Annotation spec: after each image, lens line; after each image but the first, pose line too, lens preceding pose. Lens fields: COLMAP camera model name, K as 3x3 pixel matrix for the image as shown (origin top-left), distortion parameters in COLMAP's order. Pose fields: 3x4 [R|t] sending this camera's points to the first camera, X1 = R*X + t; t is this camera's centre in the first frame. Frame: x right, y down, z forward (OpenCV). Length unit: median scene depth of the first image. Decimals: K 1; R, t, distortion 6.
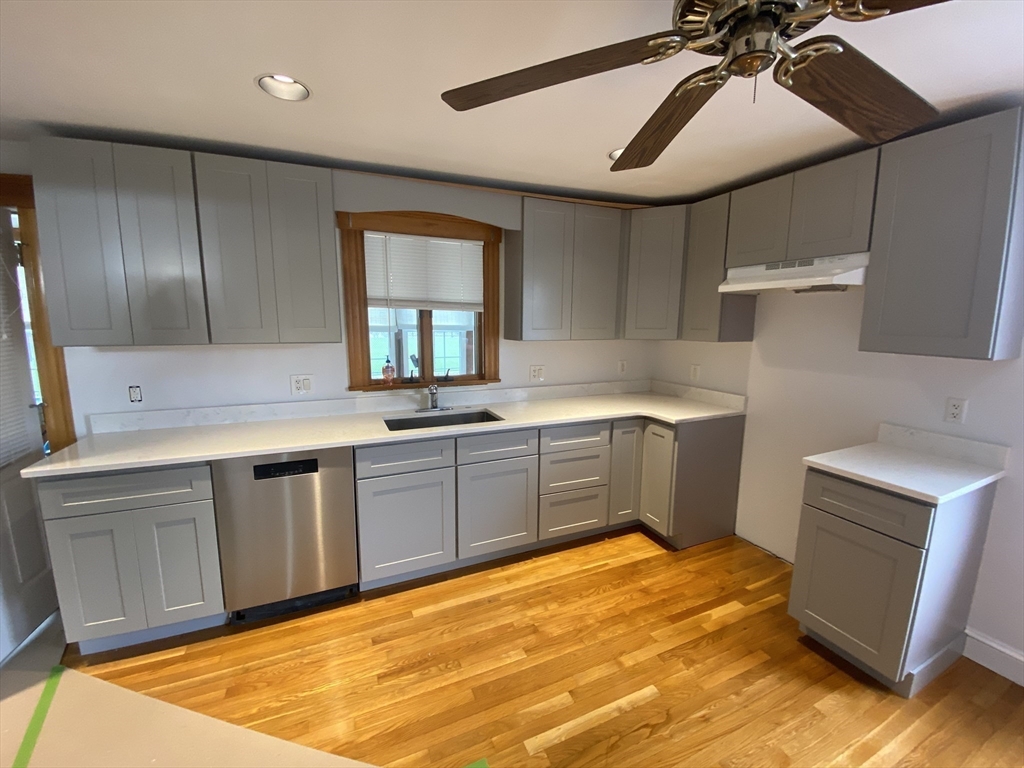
lens RADIAL K [[415.7, 0, 512.0], [0, 415.7, 384.0], [0, 0, 1]] dist [0.029640, -0.026389]
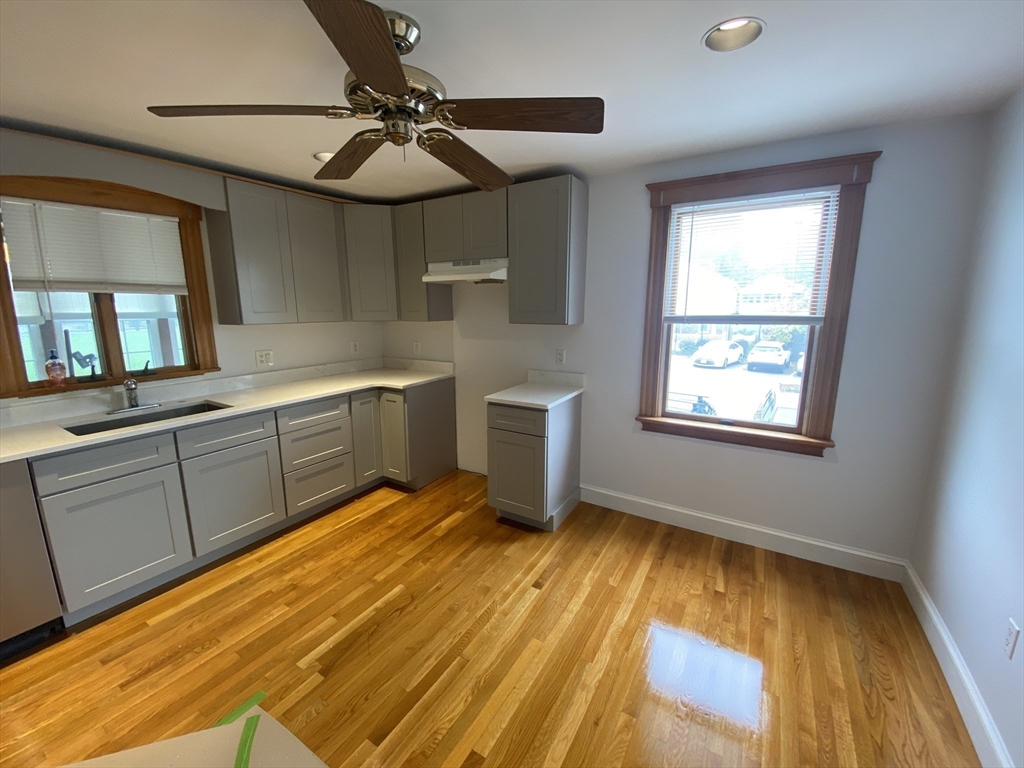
lens RADIAL K [[415.7, 0, 512.0], [0, 415.7, 384.0], [0, 0, 1]] dist [0.029640, -0.026389]
pose [[0.822001, -0.115016, 0.557750, -0.025613], [0.095422, 0.993364, 0.064213, 0.037694], [-0.561434, 0.000438, 0.827521, -0.209404]]
